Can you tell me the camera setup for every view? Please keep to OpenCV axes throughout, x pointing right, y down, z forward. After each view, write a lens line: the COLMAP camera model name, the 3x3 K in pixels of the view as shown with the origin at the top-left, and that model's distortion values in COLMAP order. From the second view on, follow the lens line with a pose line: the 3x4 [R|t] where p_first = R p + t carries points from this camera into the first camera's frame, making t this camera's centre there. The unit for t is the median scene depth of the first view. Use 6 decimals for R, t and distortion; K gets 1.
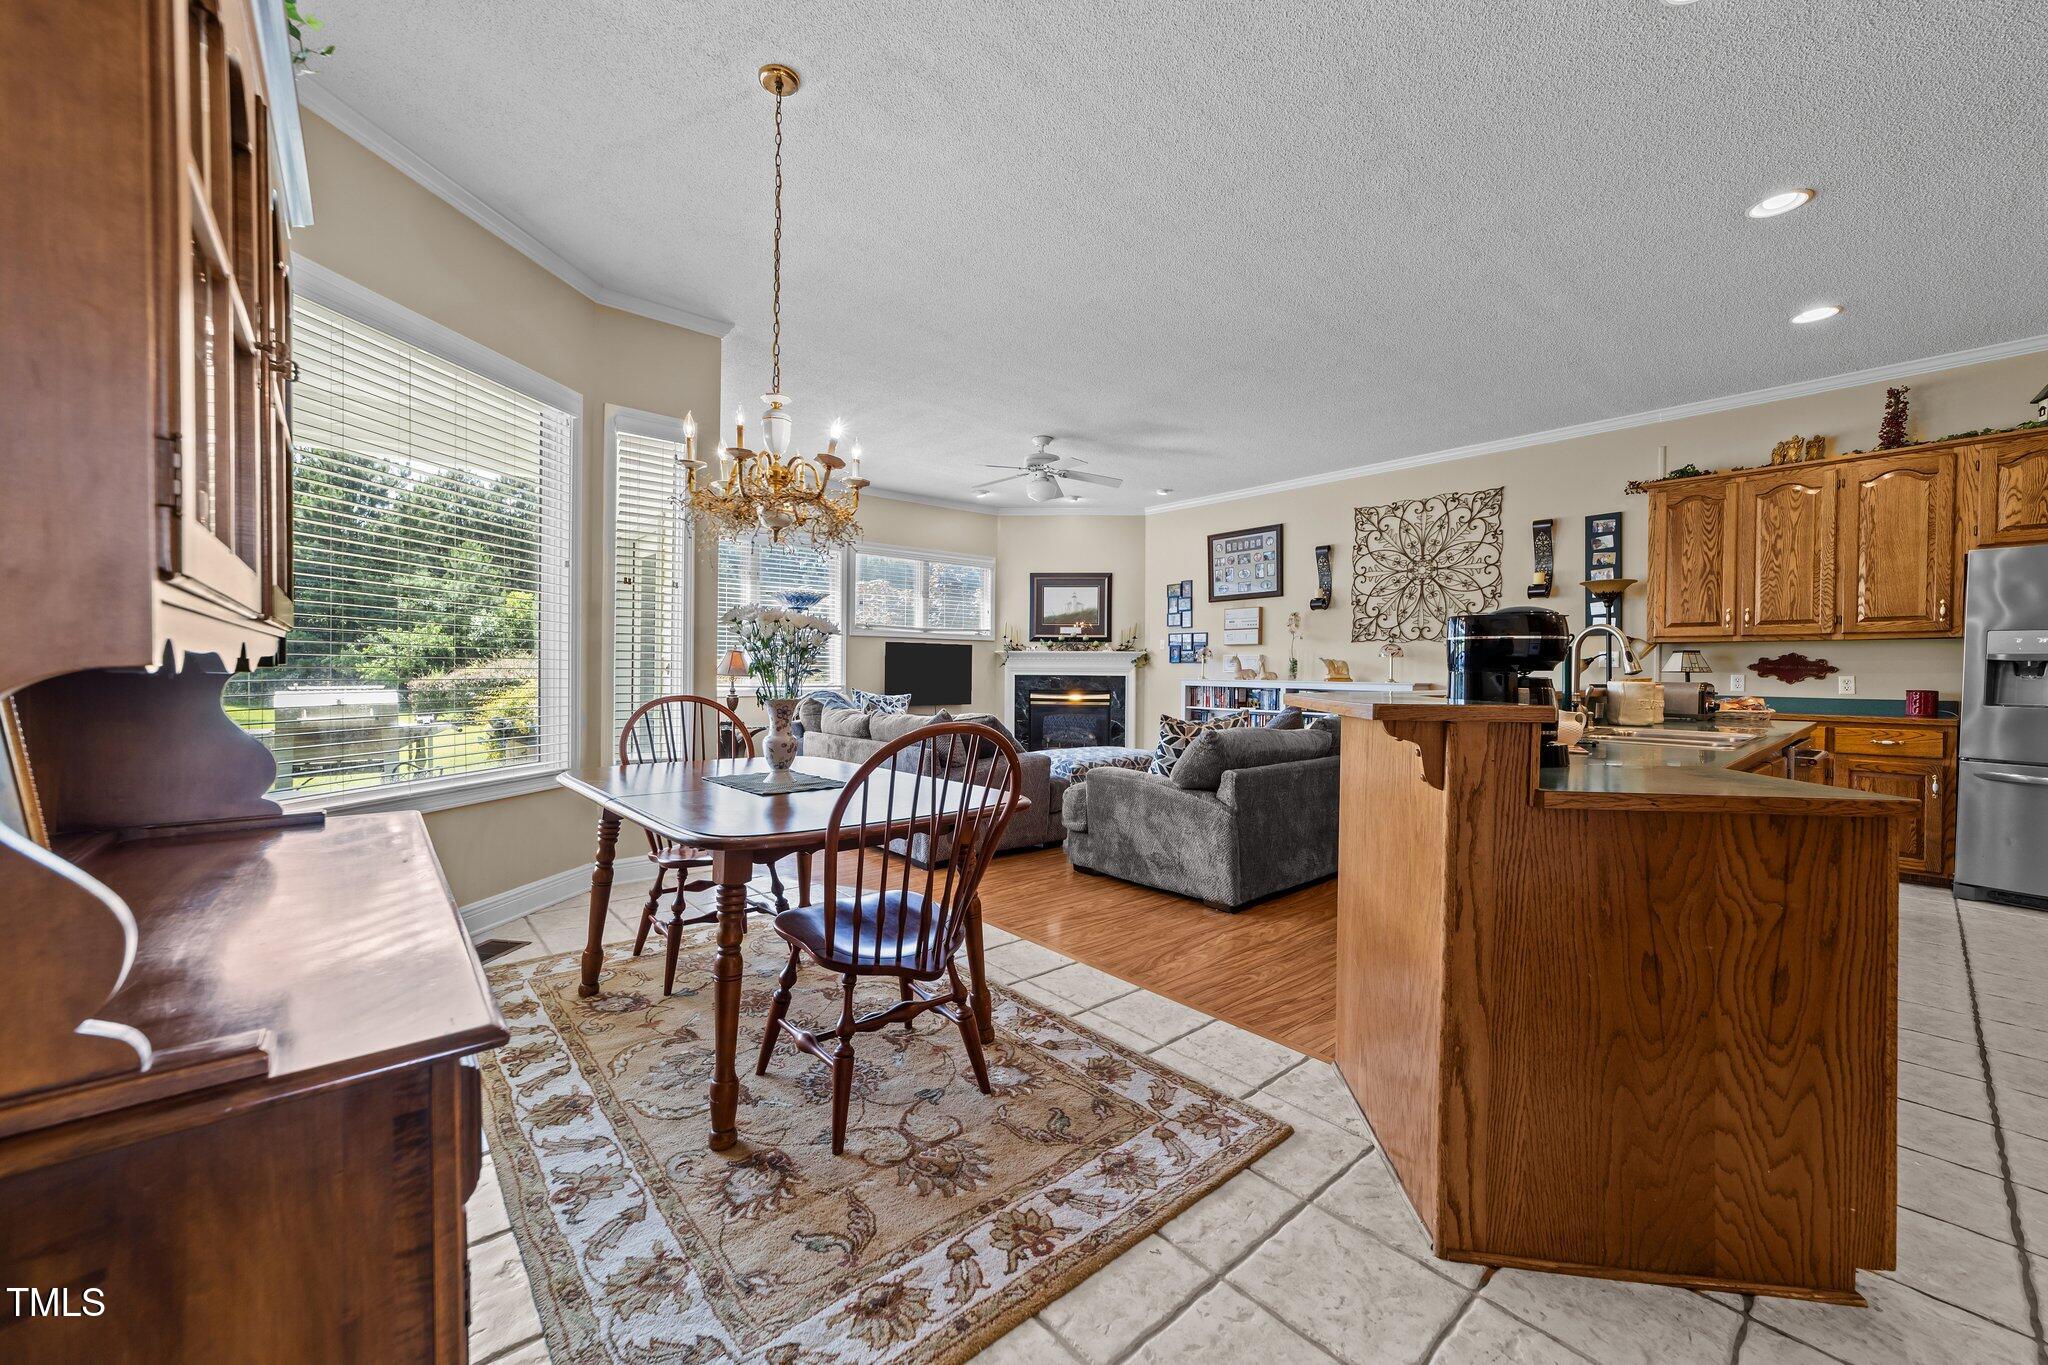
lens RADIAL K [[788.3, 0, 1012.5], [0, 788.3, 676.6], [0, 0, 1]] dist [-0.016687, 0.008429]
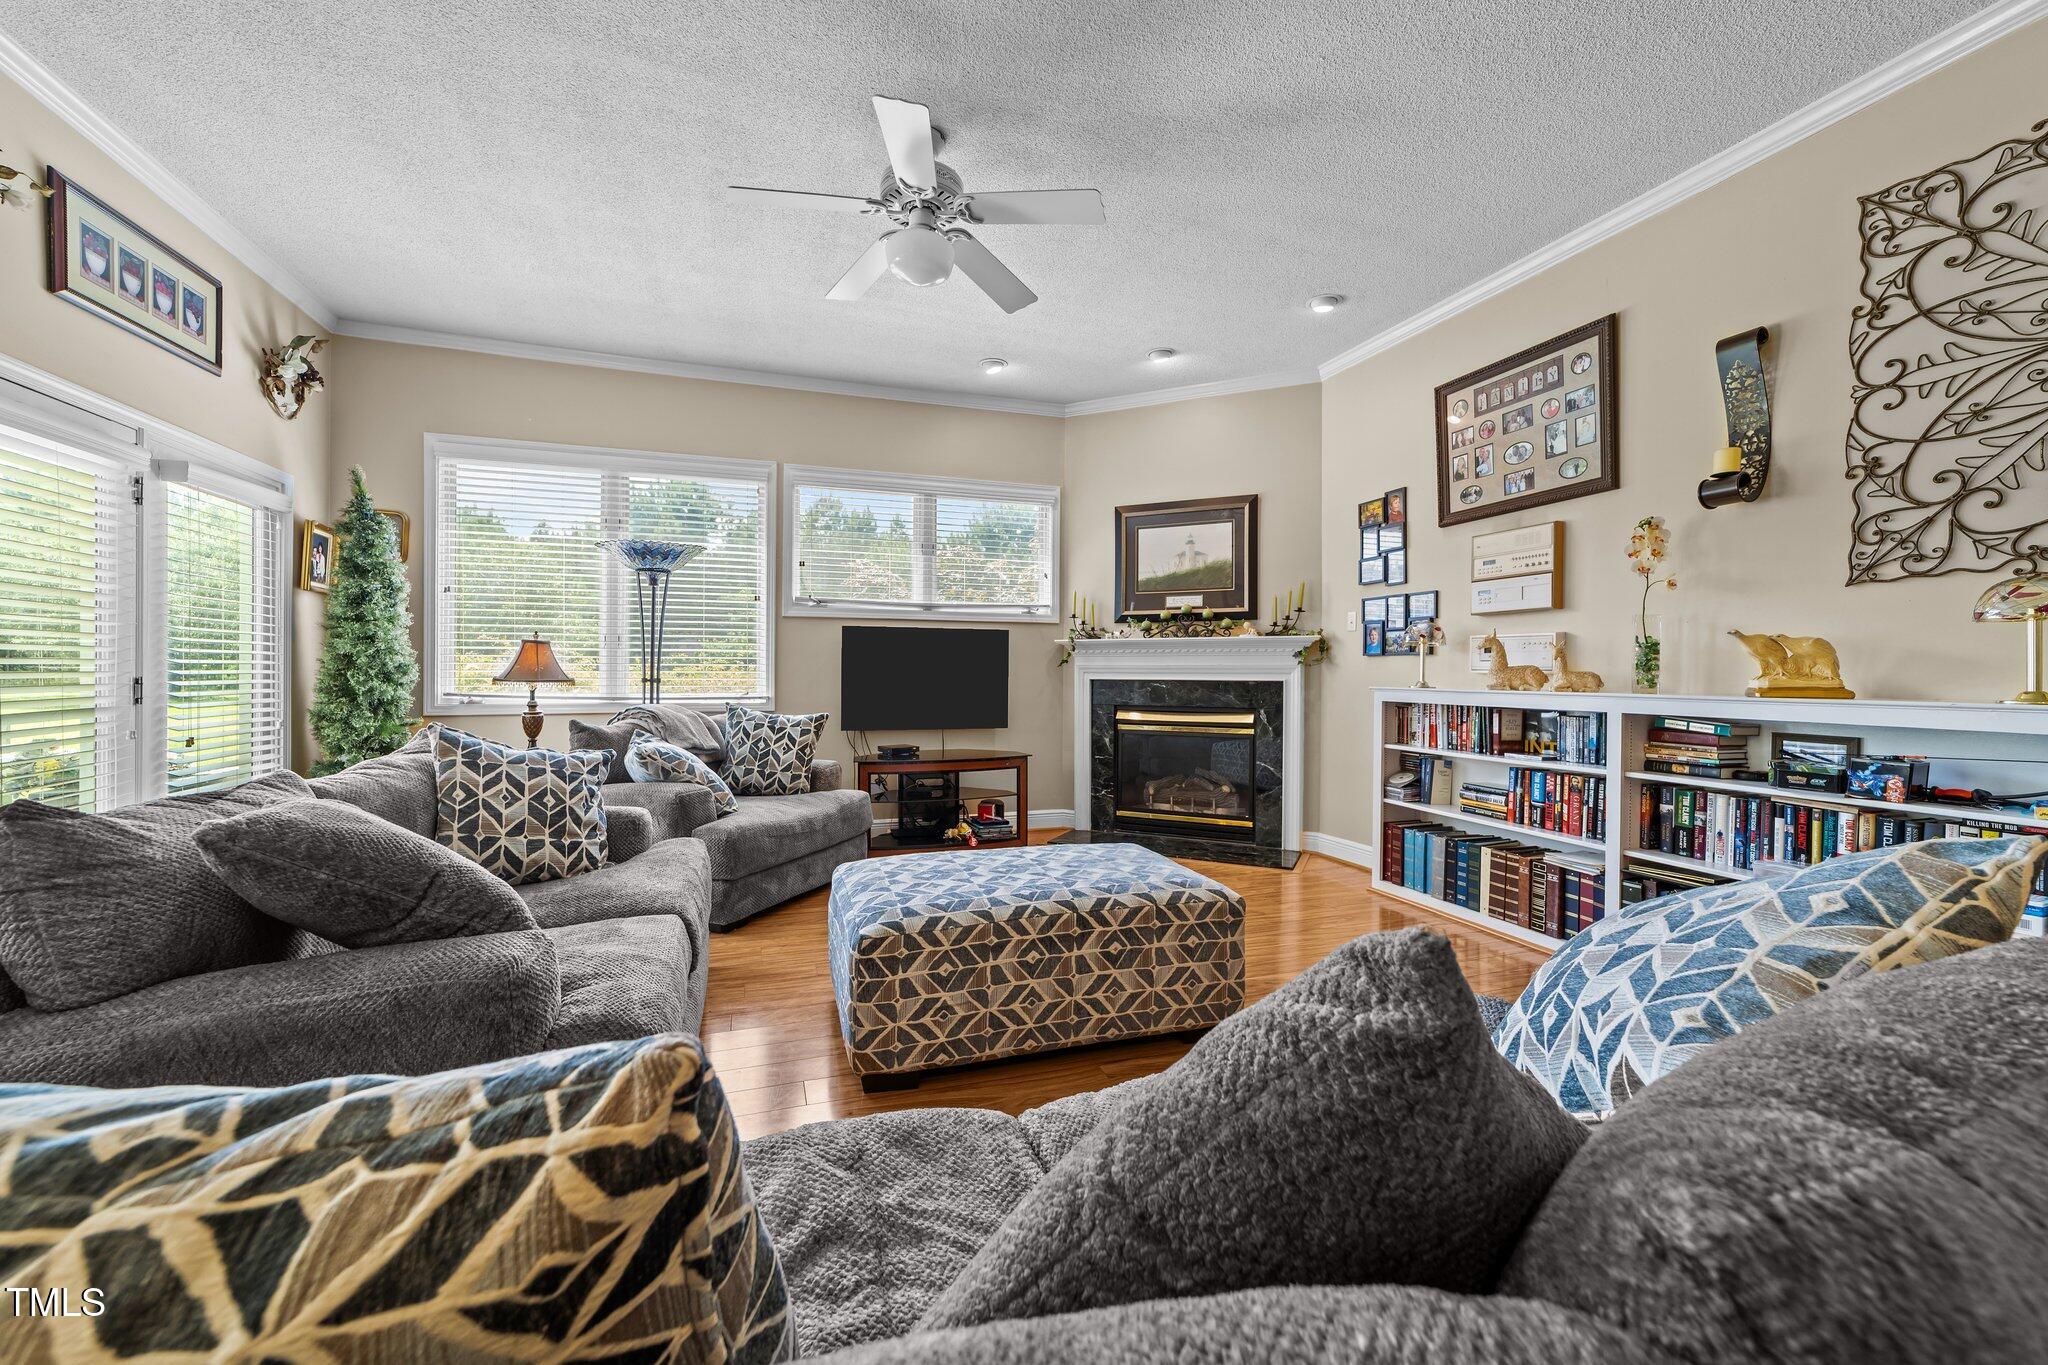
lens RADIAL K [[788.3, 0, 1014.0], [0, 788.3, 676.3], [0, 0, 1]] dist [-0.016687, 0.008429]
pose [[0.930276, -0.002232, -0.366854, 0.246013], [0.000072, 0.999983, -0.005903, -0.001583], [0.366860, 0.005465, 0.930260, 0.621338]]
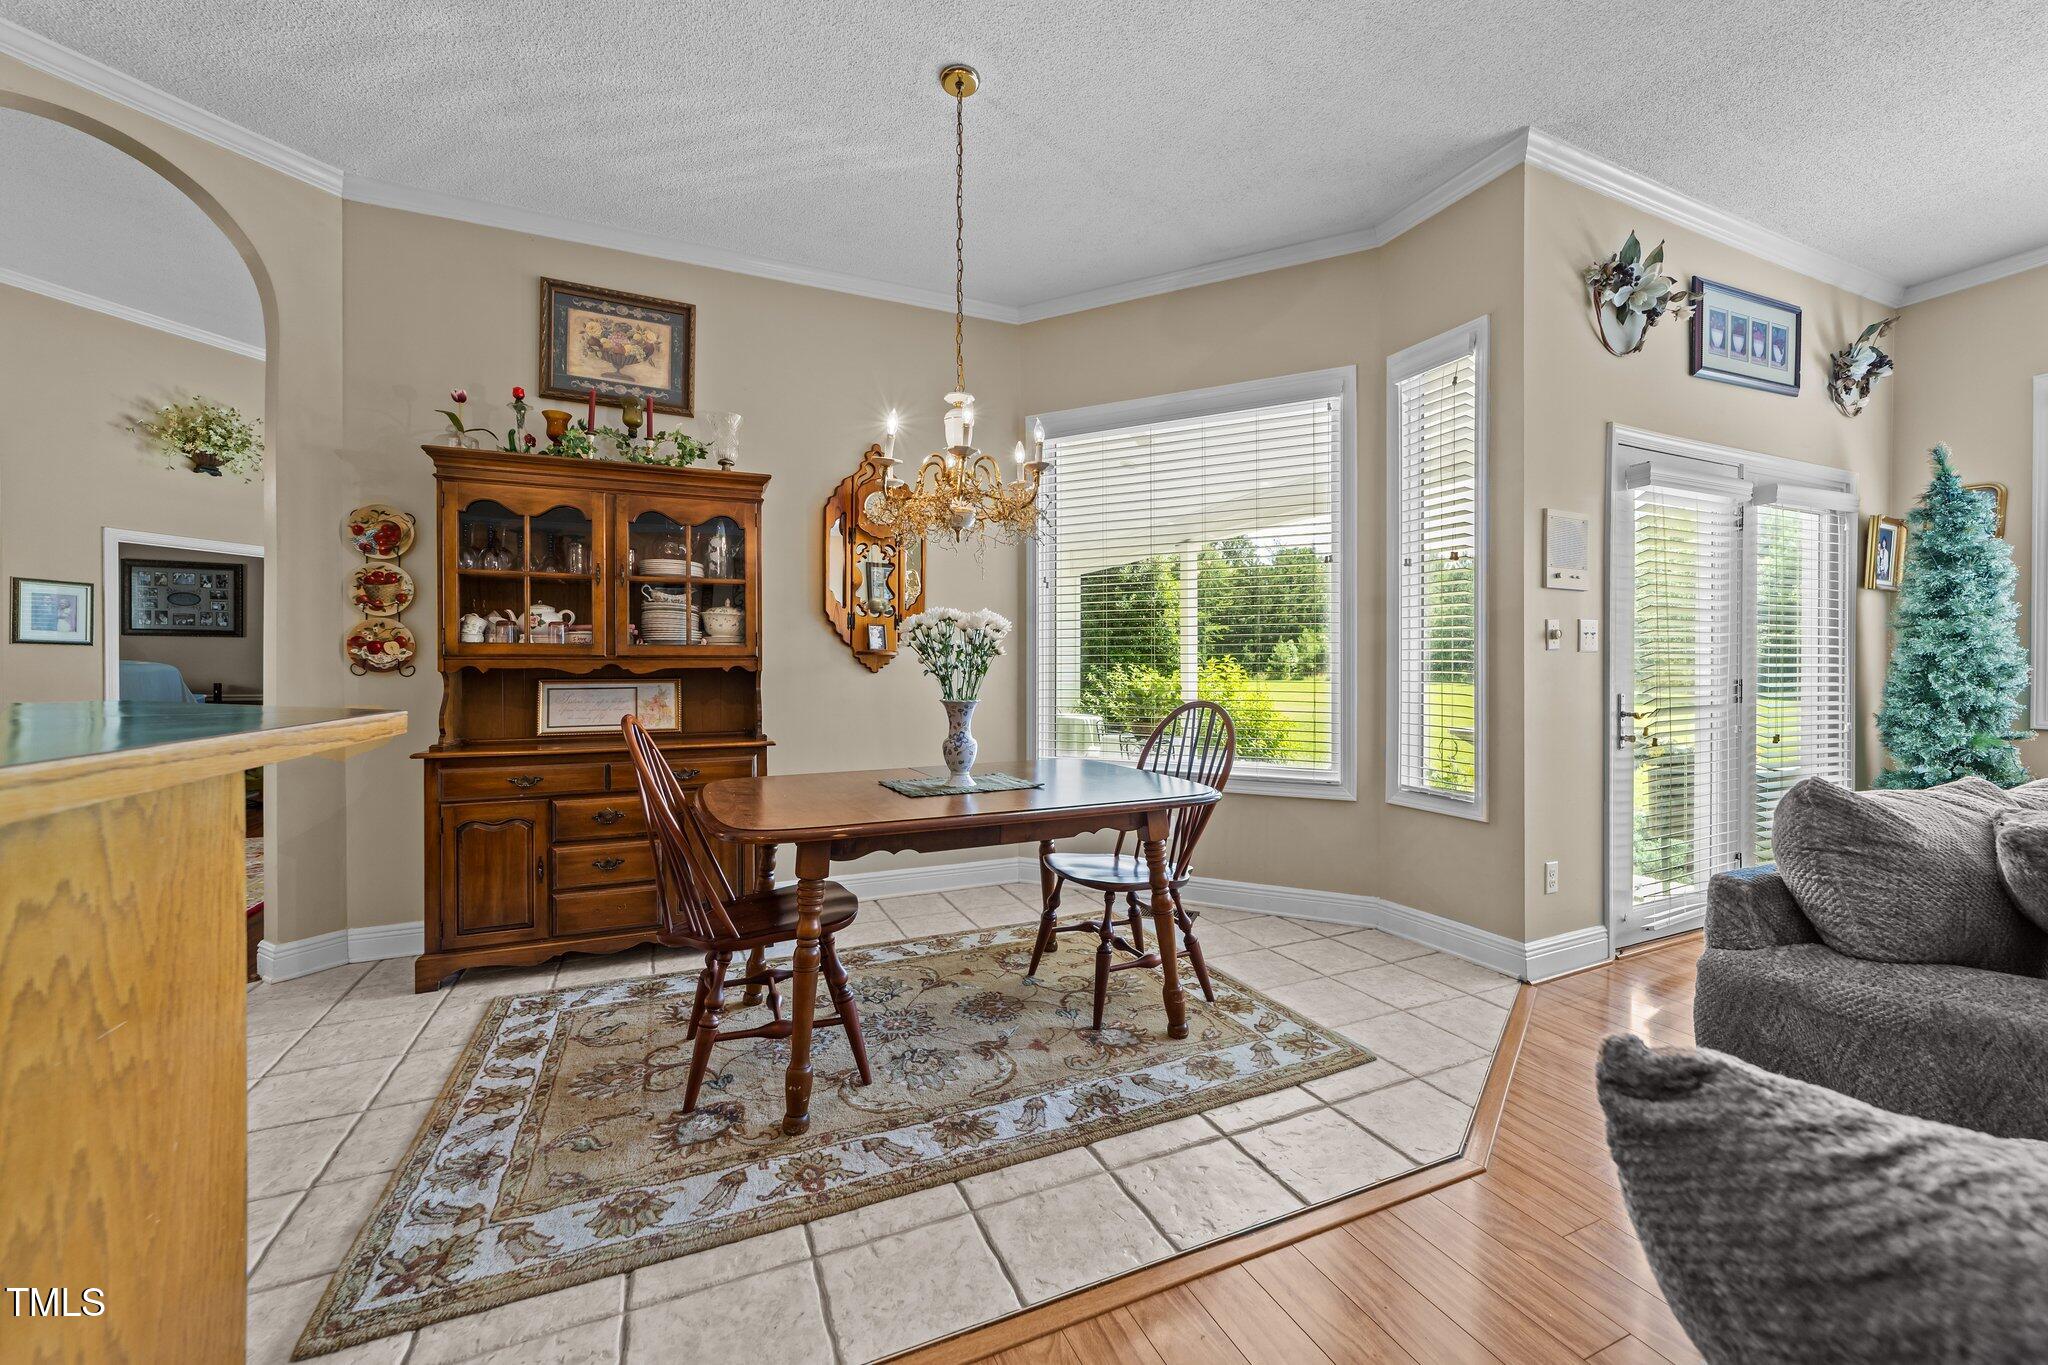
lens RADIAL K [[788.3, 0, 1020.2], [0, 788.3, 672.9], [0, 0, 1]] dist [-0.016687, 0.008429]
pose [[-0.289547, -0.007761, -0.957132, 0.250285], [-0.008801, 0.999946, -0.005445, -0.001115], [0.957123, 0.006847, -0.289600, 0.543220]]
